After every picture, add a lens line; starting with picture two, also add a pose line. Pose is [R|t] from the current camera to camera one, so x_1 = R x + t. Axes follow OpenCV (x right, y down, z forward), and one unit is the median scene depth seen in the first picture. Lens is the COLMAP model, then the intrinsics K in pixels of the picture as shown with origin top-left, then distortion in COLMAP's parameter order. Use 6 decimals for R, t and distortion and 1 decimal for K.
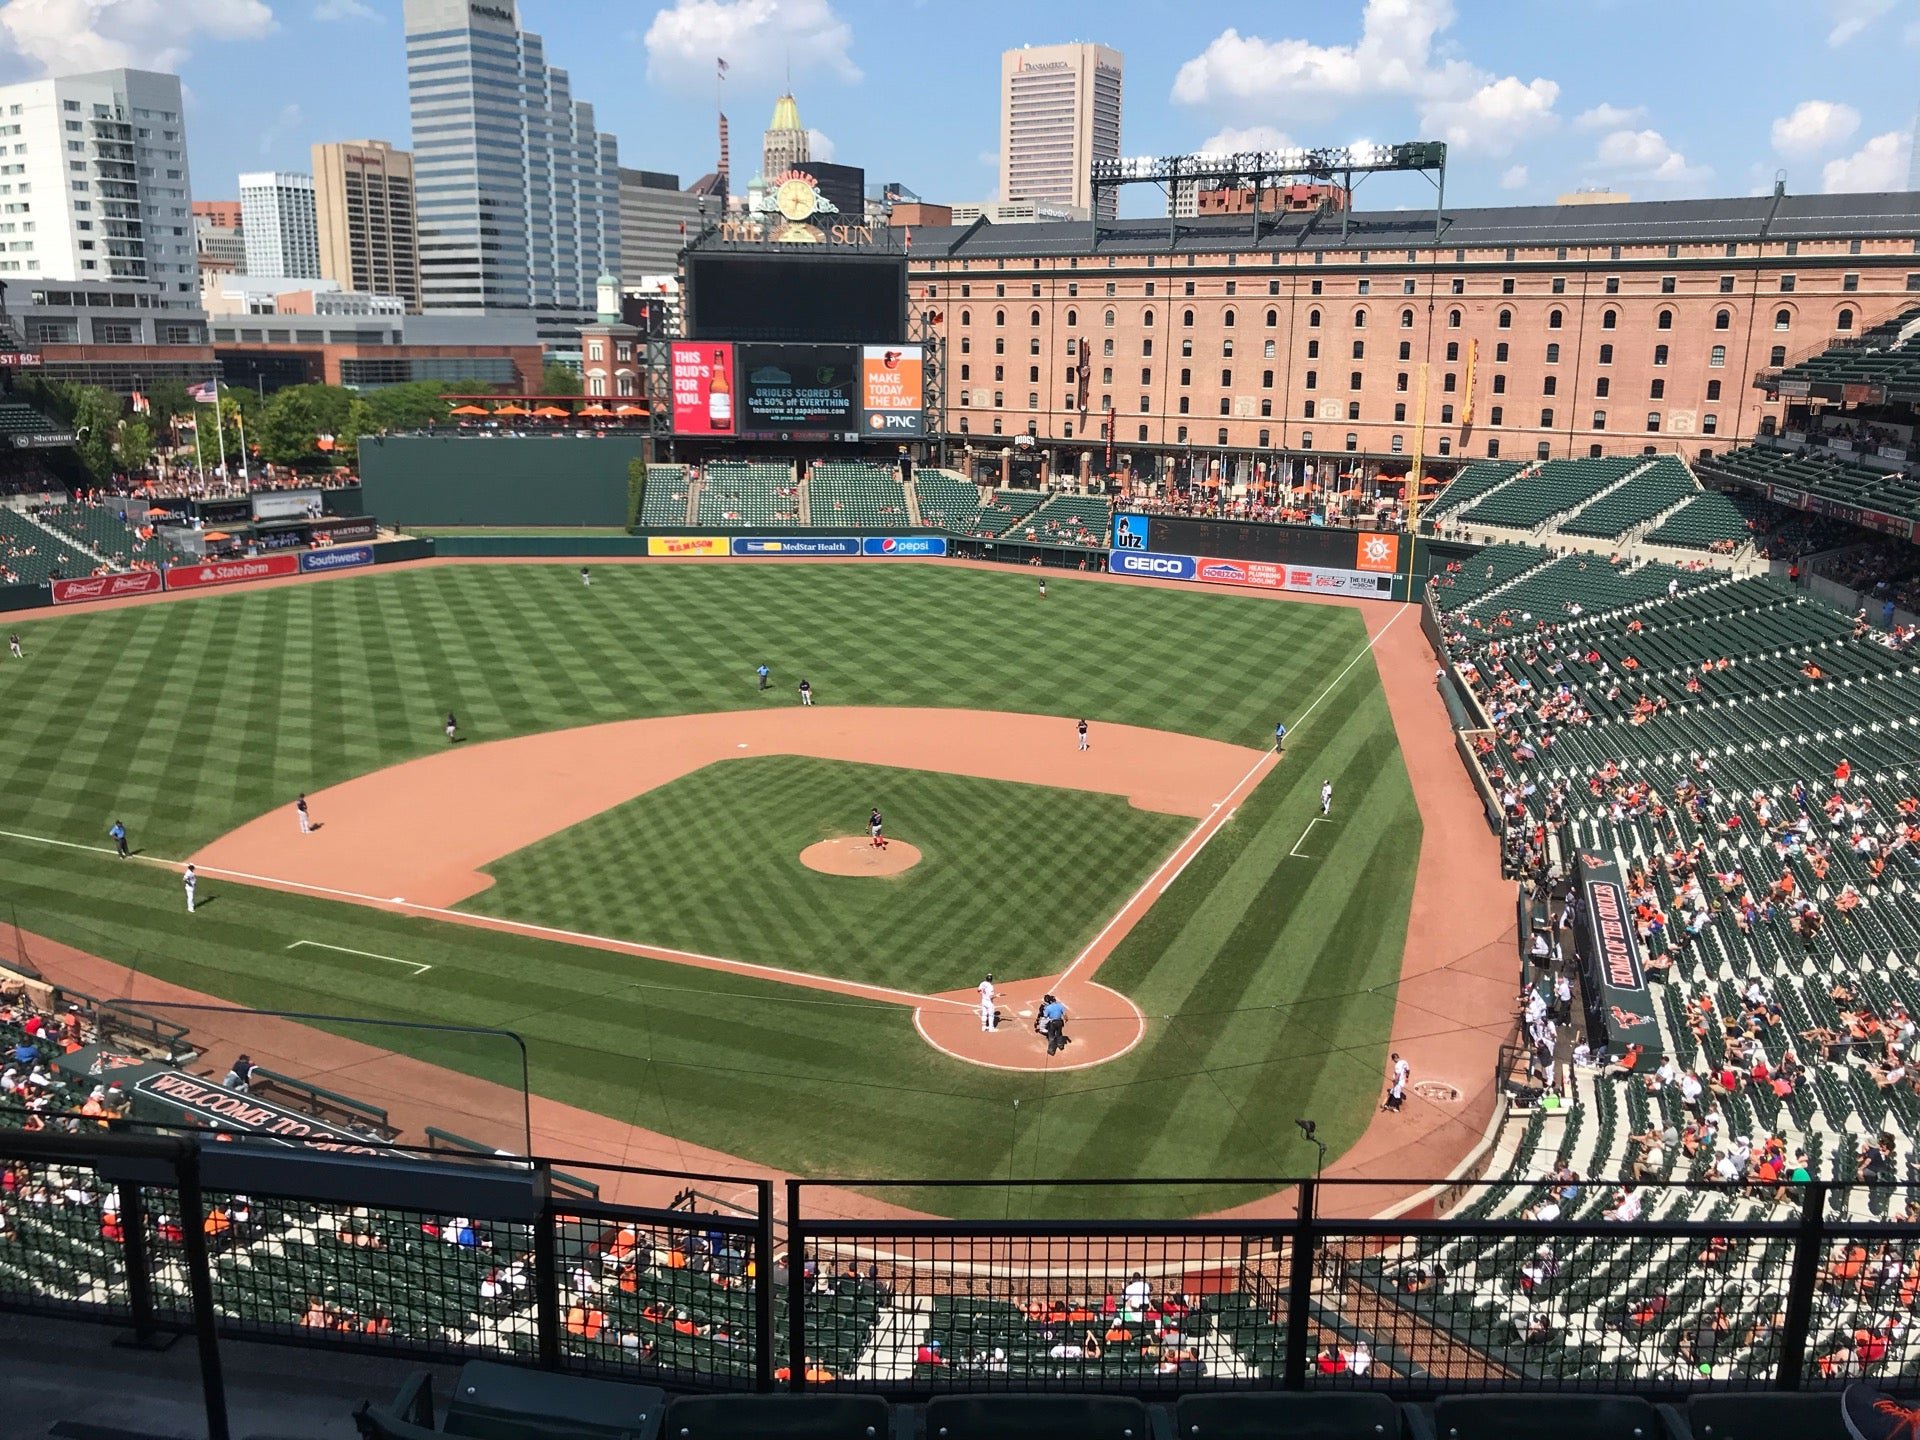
lens RADIAL K [[1599.8, 0, 966.9], [0, 1599.8, 711.9], [0, 0, 1]] dist [0.025082, -0.026755]
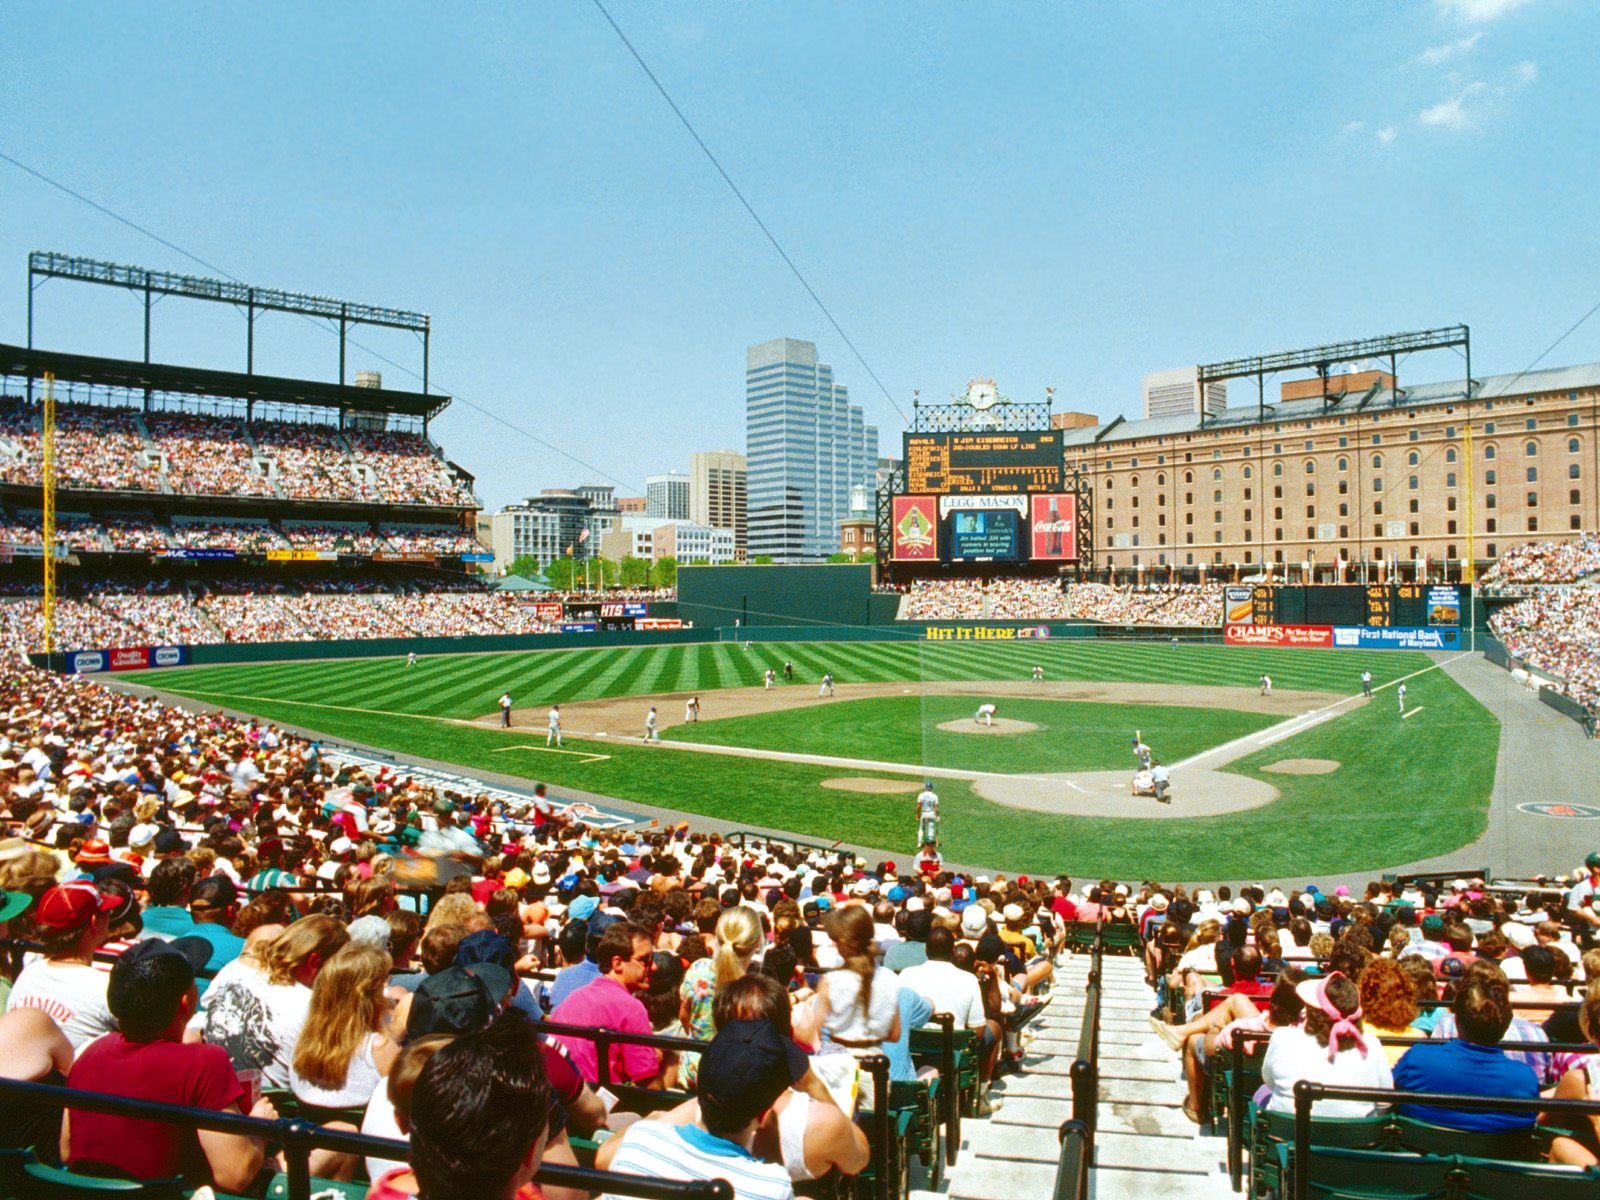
lens RADIAL K [[1135.8, 0, 880.8], [0, 1135.8, 585.6], [0, 0, 1]] dist [-0.096244, 0.052059]
pose [[0.977147, -0.021640, -0.211459, 0.012148], [-0.029004, 0.971927, -0.233487, 0.074400], [0.210576, 0.234284, 0.949088, 0.076458]]
